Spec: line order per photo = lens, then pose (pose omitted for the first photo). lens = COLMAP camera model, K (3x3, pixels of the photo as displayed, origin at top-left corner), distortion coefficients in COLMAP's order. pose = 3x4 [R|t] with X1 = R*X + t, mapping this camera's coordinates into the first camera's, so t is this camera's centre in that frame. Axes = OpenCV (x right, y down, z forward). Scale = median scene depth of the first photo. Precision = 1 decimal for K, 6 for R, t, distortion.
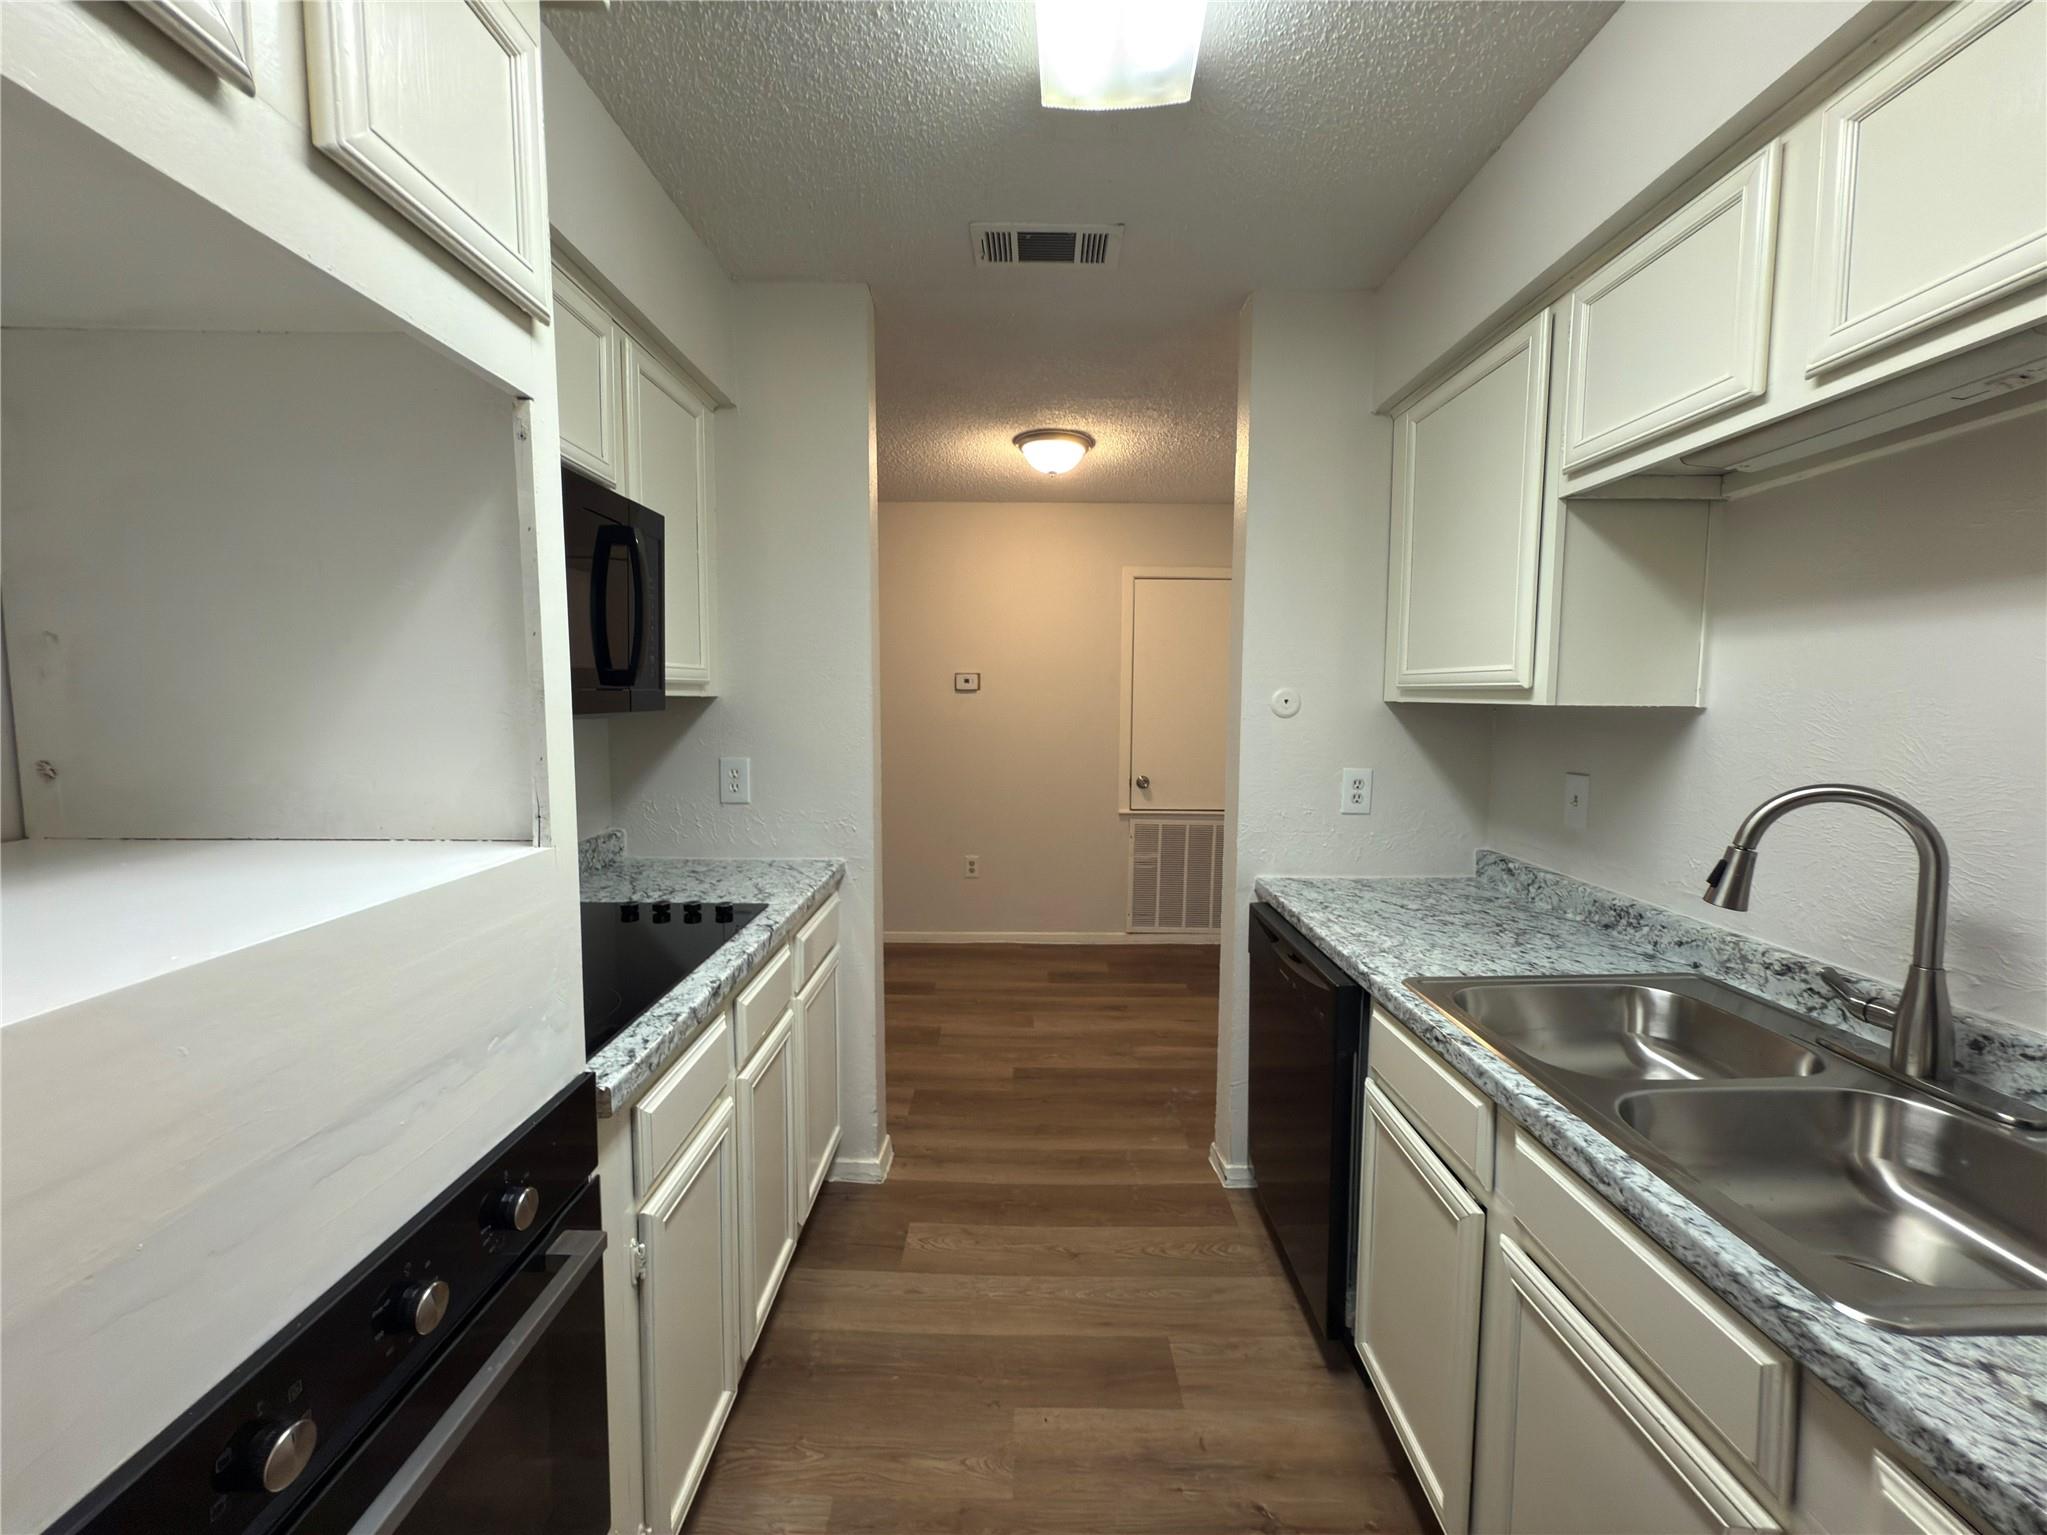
lens RADIAL K [[805.2, 0, 1021.5], [0, 805.2, 759.5], [0, 0, 1]] dist [-0.000038, -0.000059]
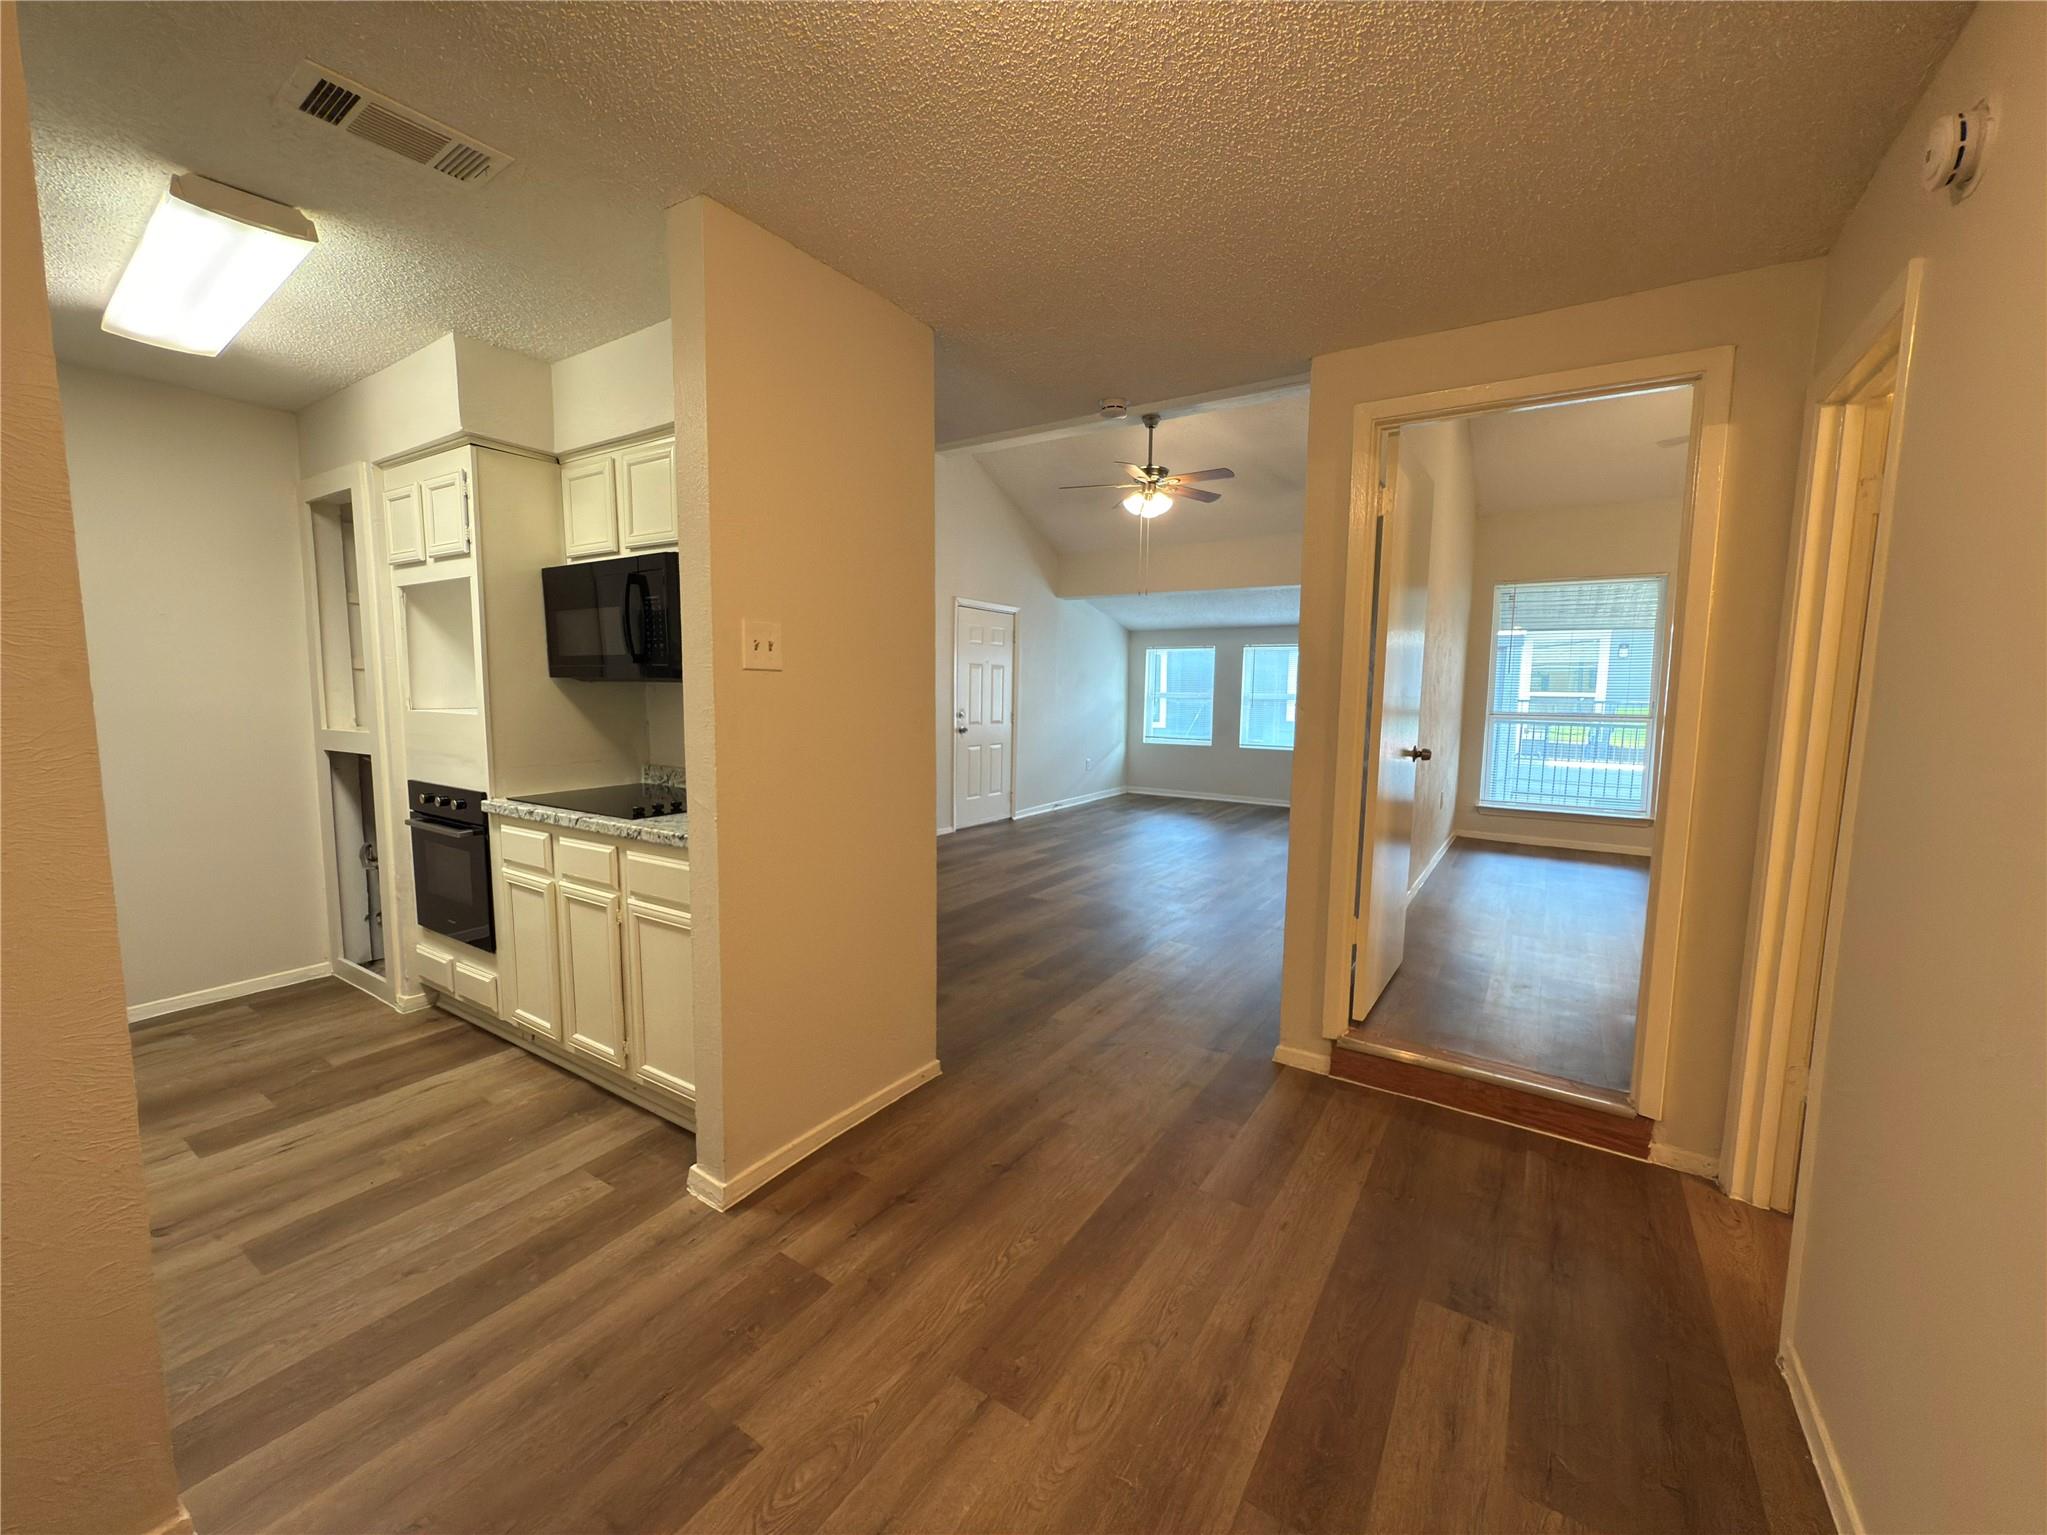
lens RADIAL K [[805.2, 0, 1025.9], [0, 805.2, 762.2], [0, 0, 1]] dist [-0.000038, -0.000059]
pose [[-0.538163, 0.071695, -0.839786, 0.407217], [-0.075318, 0.988298, 0.132640, -0.130938], [0.839469, 0.134633, -0.526465, 1.948959]]
